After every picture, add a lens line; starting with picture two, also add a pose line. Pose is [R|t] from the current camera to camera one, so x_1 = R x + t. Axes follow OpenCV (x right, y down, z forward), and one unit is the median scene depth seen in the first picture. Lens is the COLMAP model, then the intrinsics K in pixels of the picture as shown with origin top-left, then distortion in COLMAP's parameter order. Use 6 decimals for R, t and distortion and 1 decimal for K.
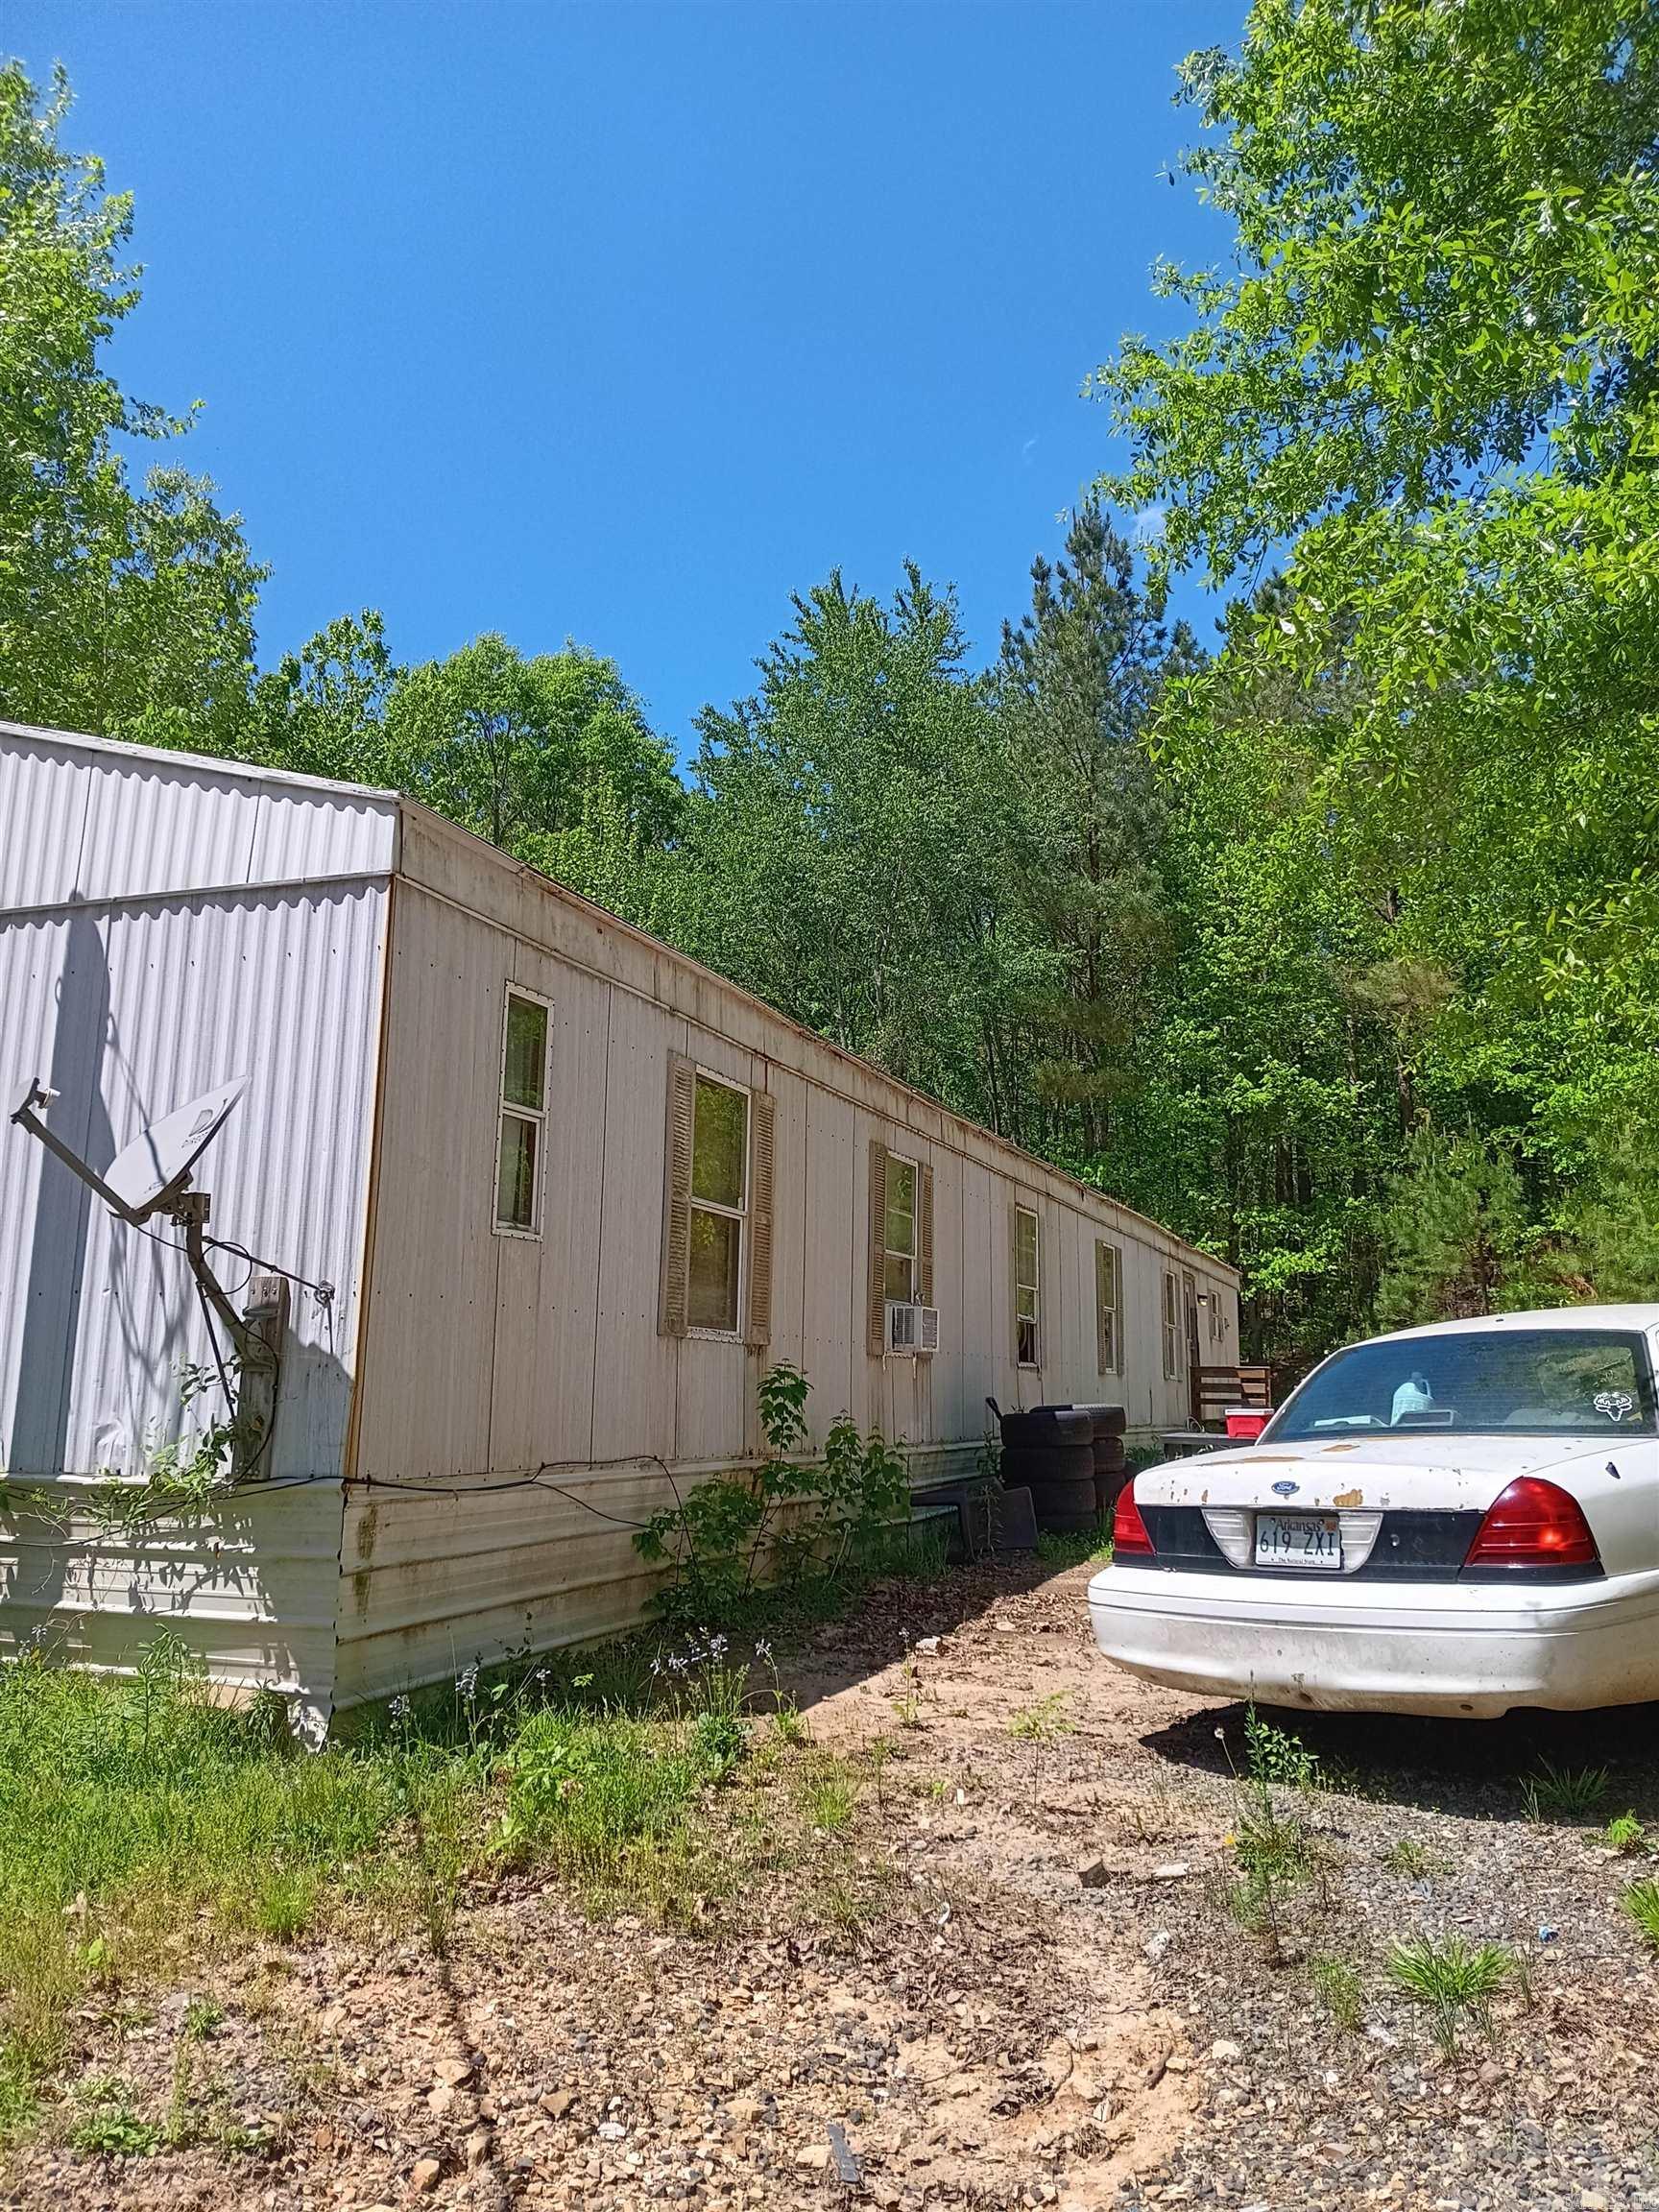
lens RADIAL K [[1703.4, 0, 758.9], [0, 1703.4, 1108.4], [0, 0, 1]] dist [-0.005347, -0.007214]
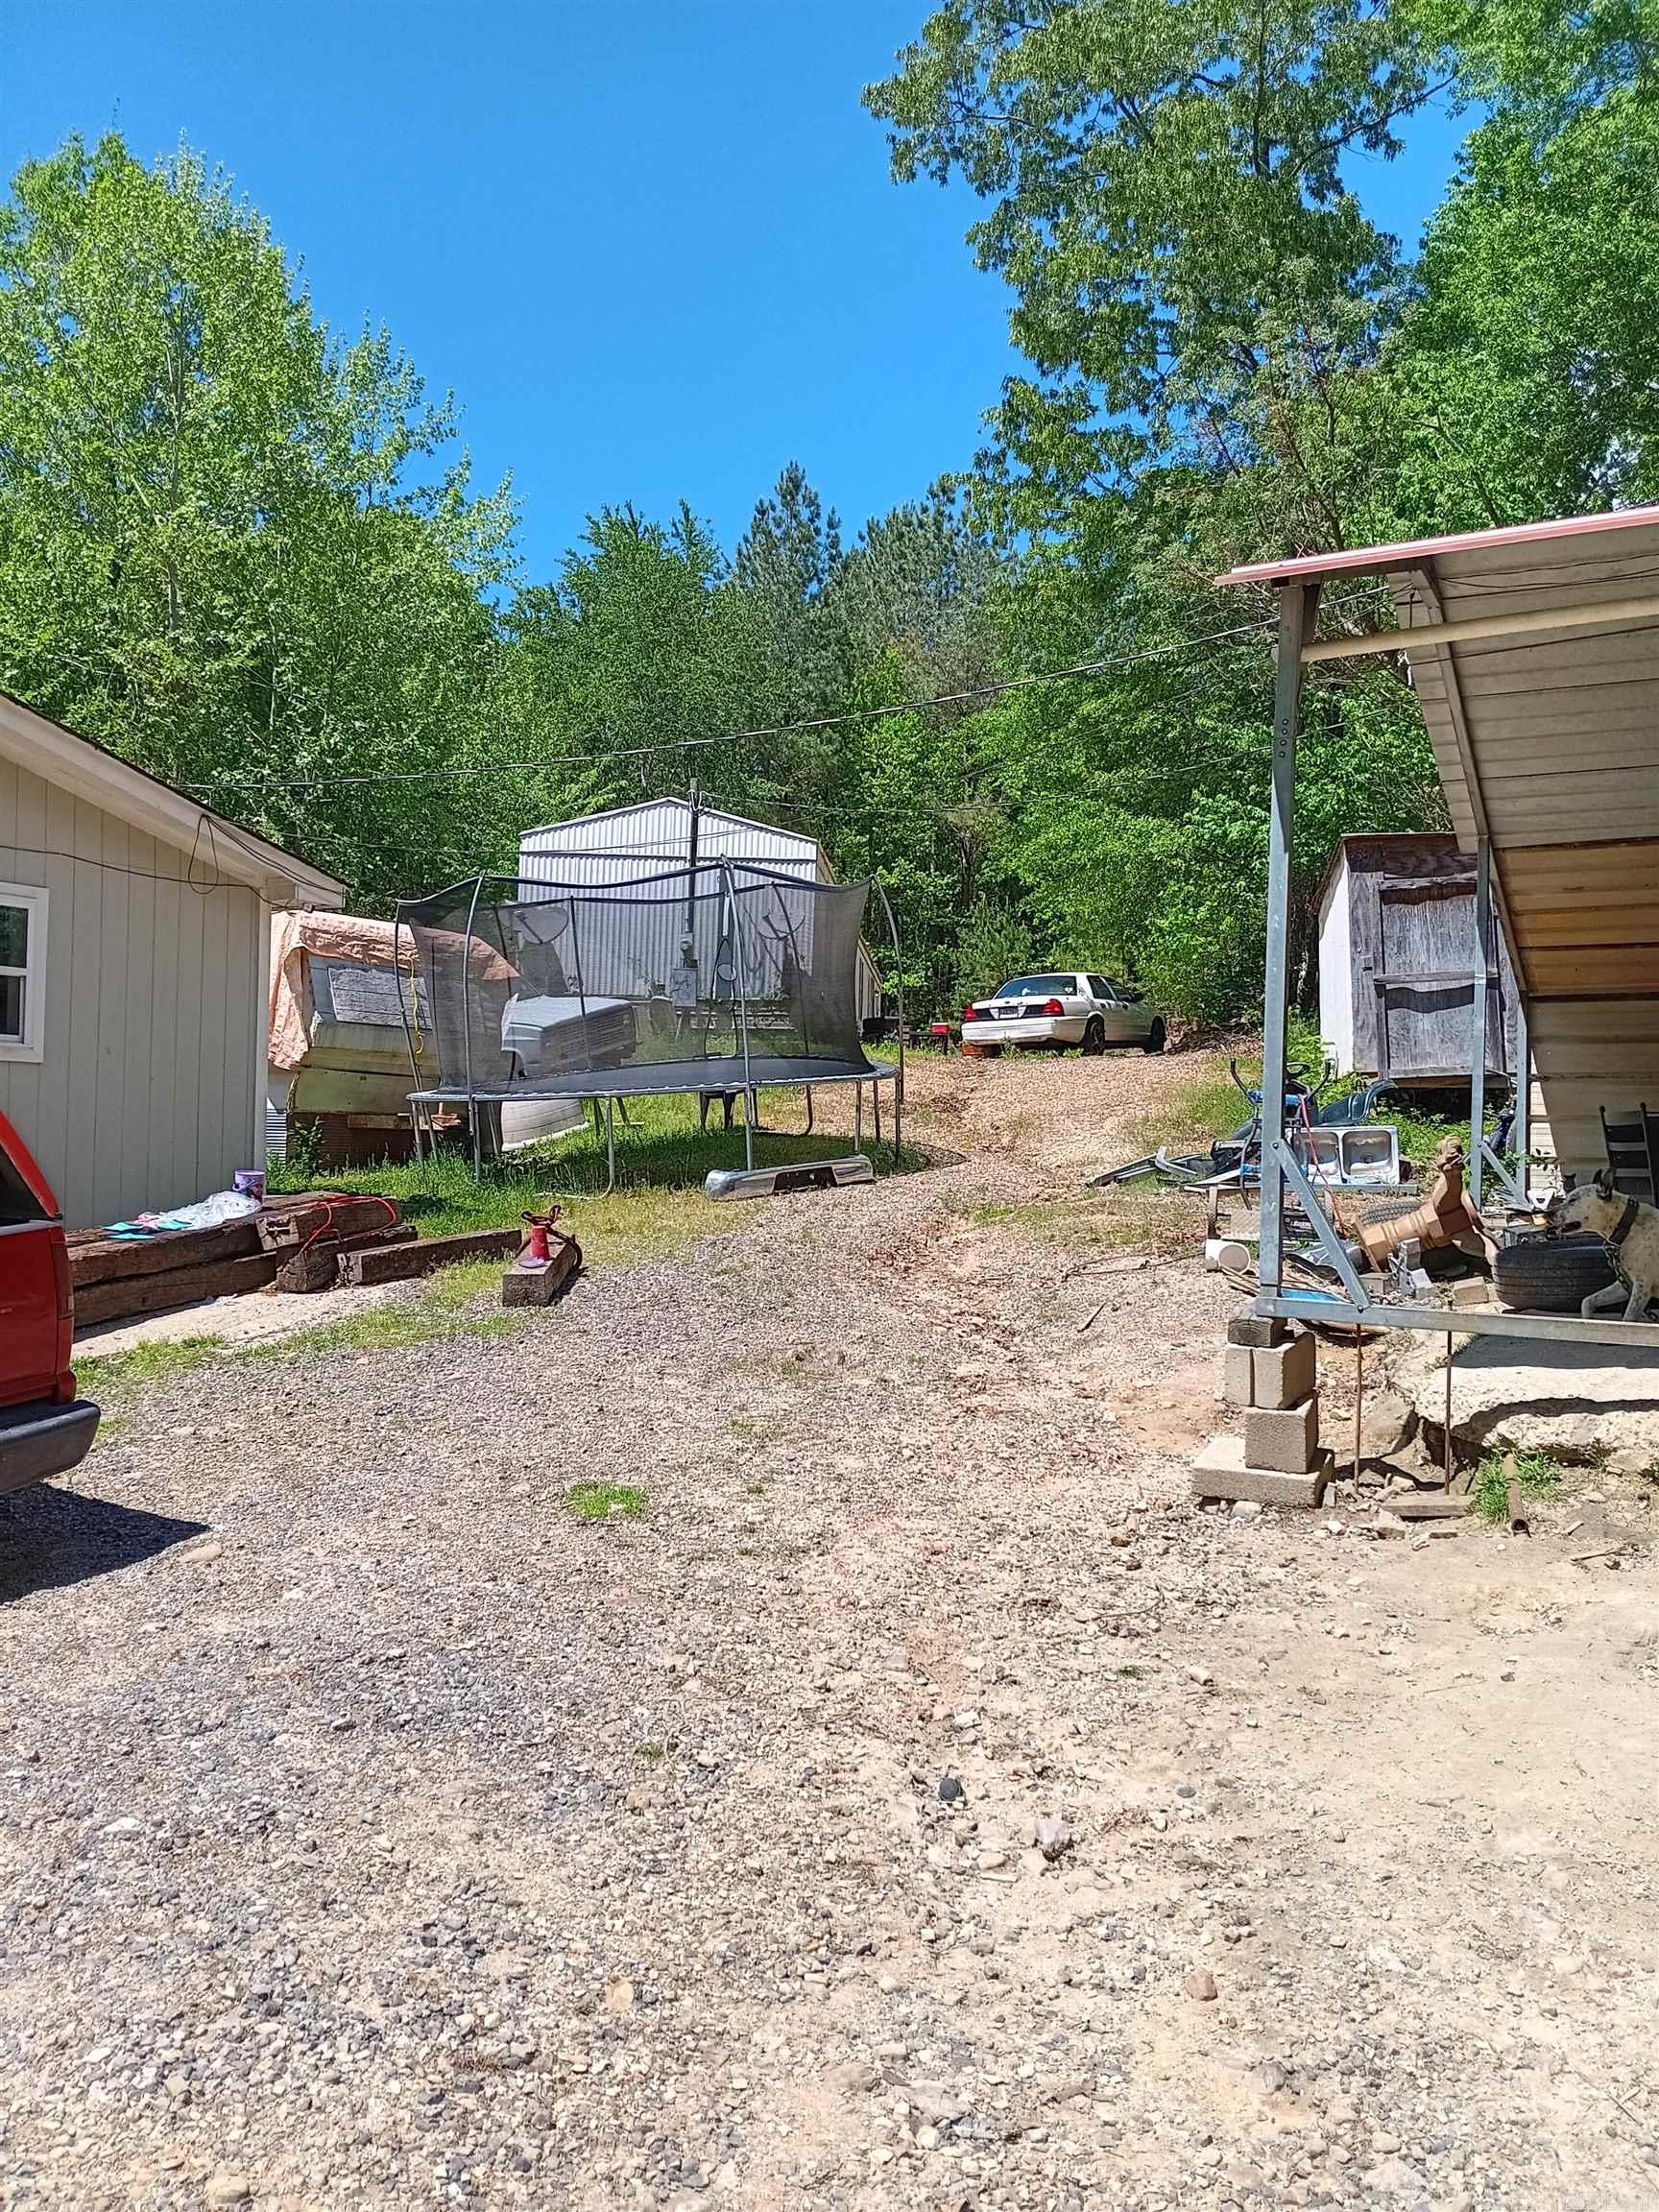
lens RADIAL K [[1681.0, 0, 829.5], [0, 1681.0, 1106.0], [0, 0, 1]] dist [-0.006470, -0.001292]
pose [[0.950440, 0.005262, 0.310864, -0.266014], [-0.054175, 0.987364, 0.148923, -0.028265], [-0.306153, -0.158383, 0.938715, -0.544568]]
